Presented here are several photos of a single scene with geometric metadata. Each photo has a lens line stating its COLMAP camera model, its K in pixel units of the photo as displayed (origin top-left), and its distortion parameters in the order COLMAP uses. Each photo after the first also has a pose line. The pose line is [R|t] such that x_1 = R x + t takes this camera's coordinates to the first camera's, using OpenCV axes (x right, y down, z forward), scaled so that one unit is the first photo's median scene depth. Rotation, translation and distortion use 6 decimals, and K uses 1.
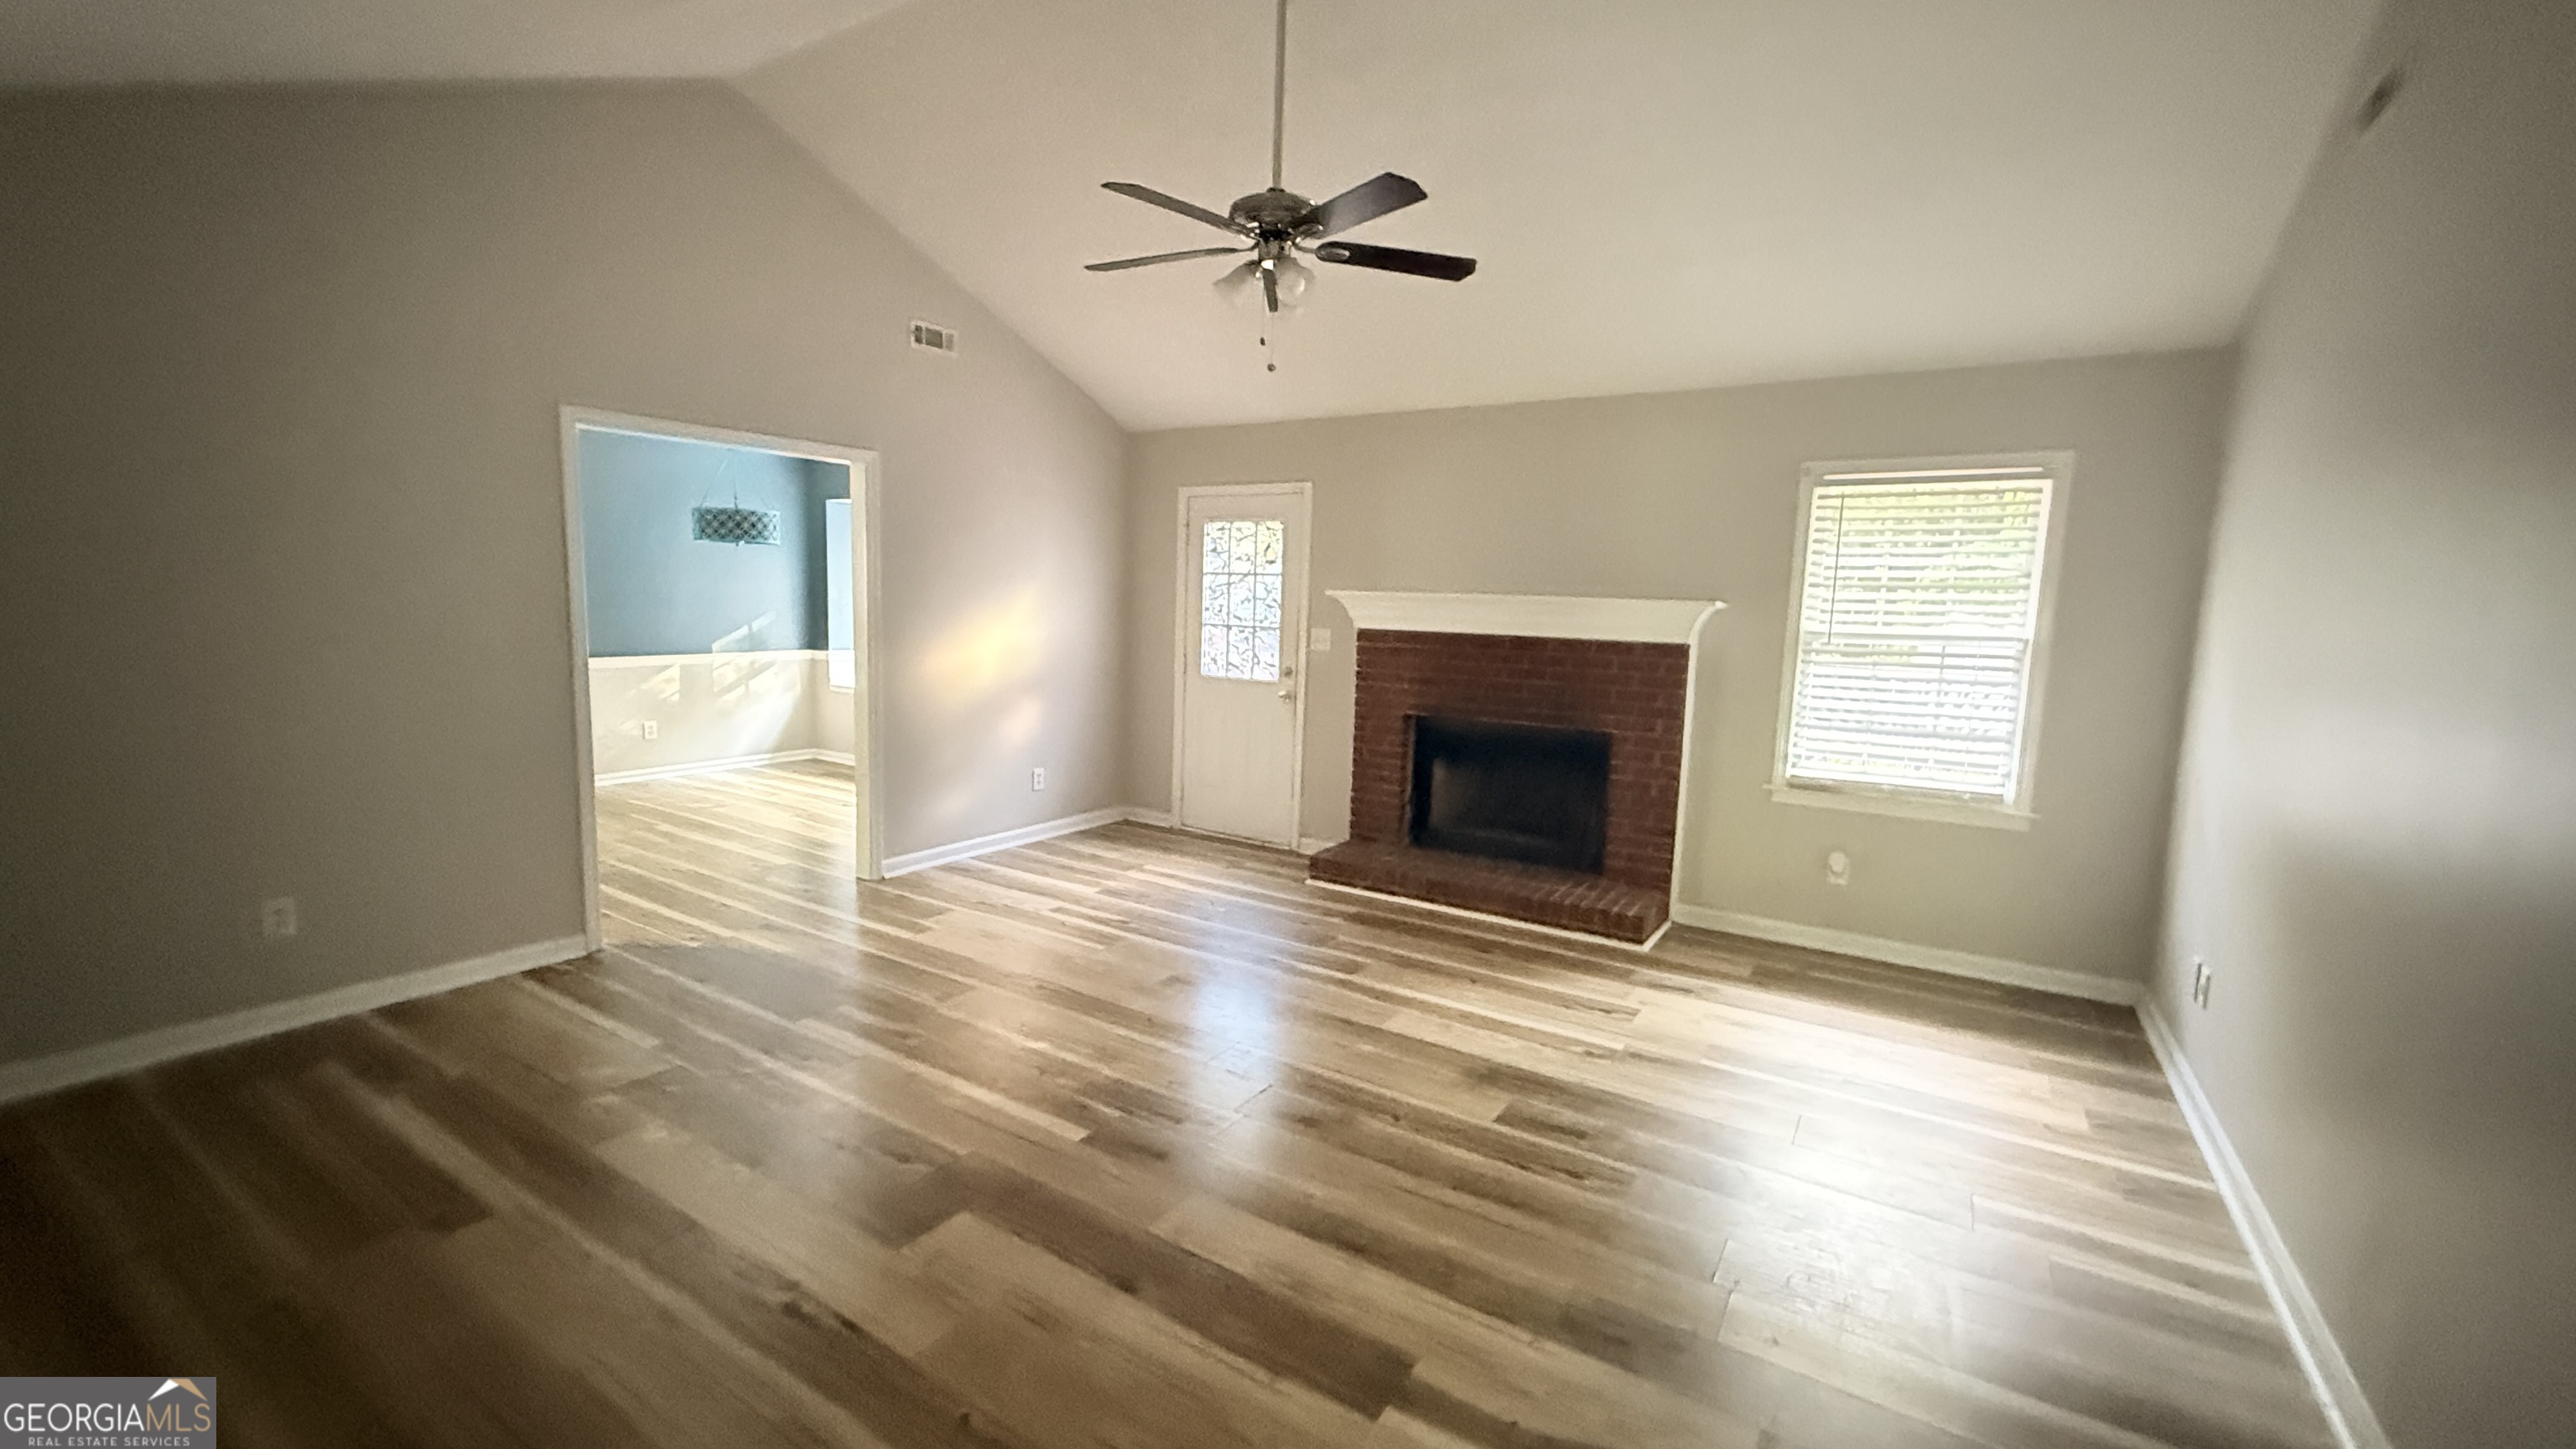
lens RADIAL K [[1041.5, 0, 1288.0], [0, 1041.5, 724.5], [0, 0, 1]] dist [0.000449, 0.000032]
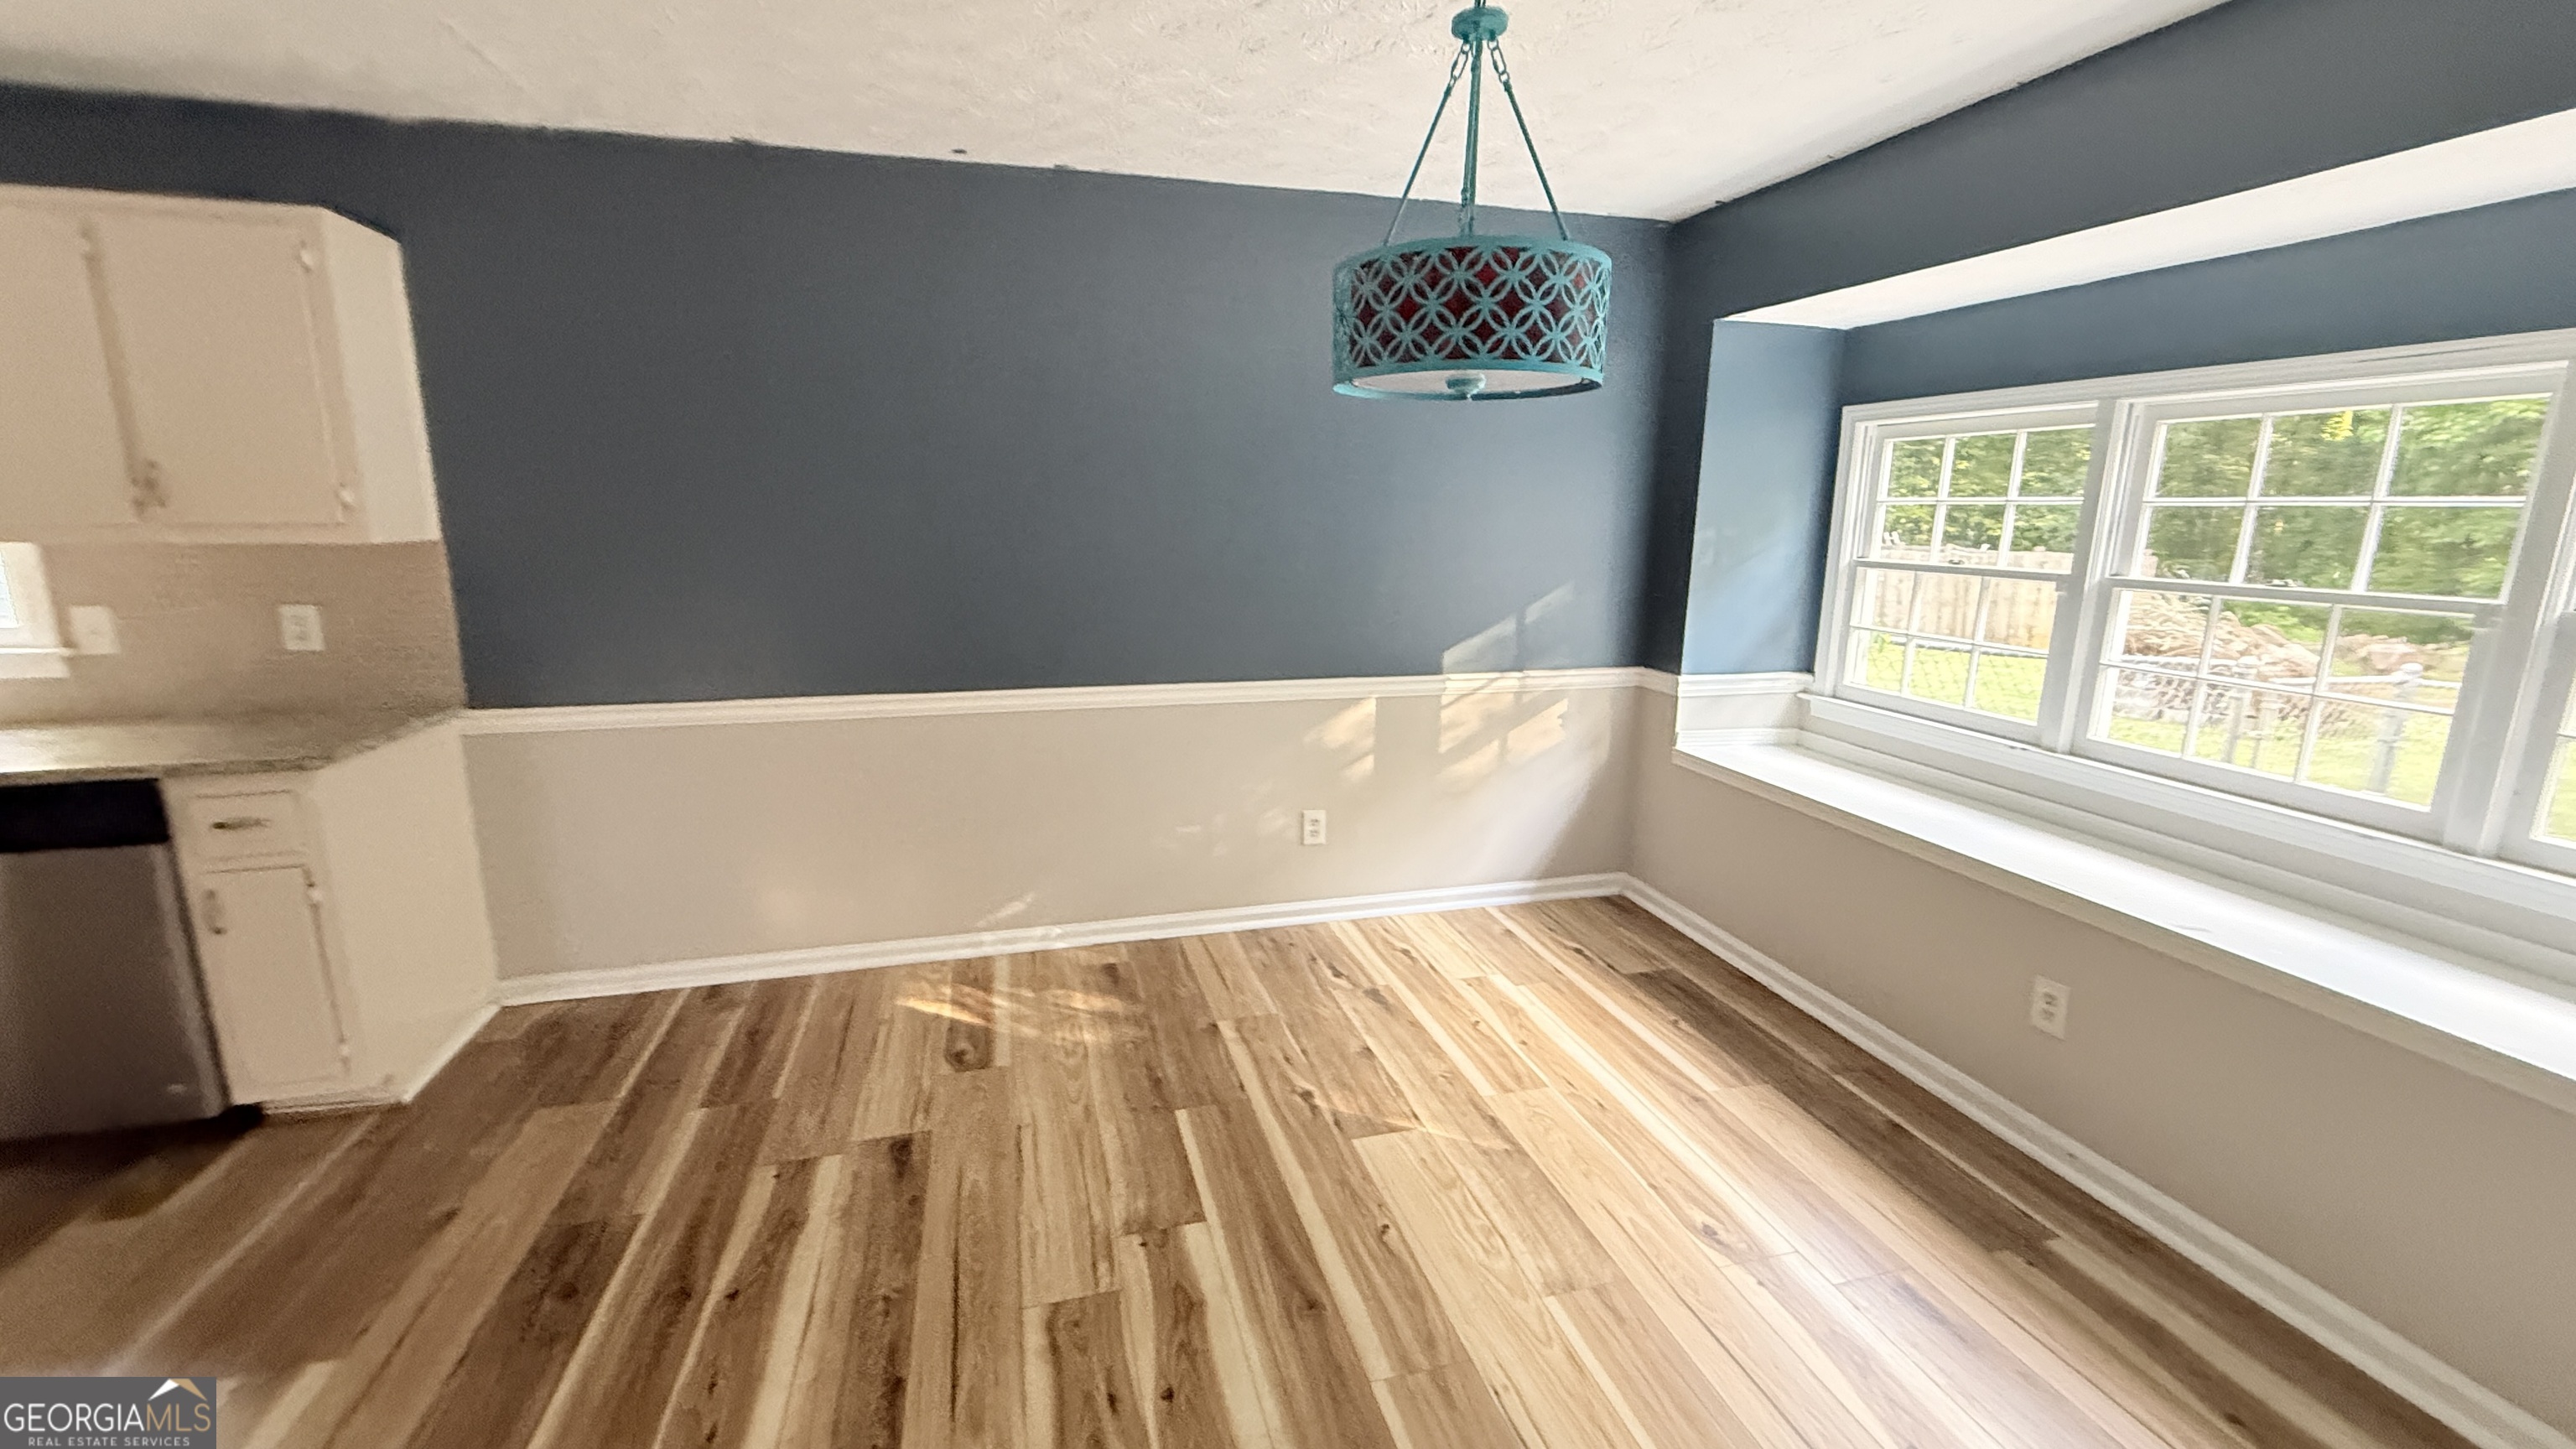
lens RADIAL K [[1041.5, 0, 1288.0], [0, 1041.5, 724.5], [0, 0, 1]] dist [0.000449, 0.000032]
pose [[0.743483, 0.118960, -0.658089, -0.288900], [-0.076764, 0.992728, 0.092726, -0.083067], [0.664334, -0.018422, 0.747209, 0.596120]]
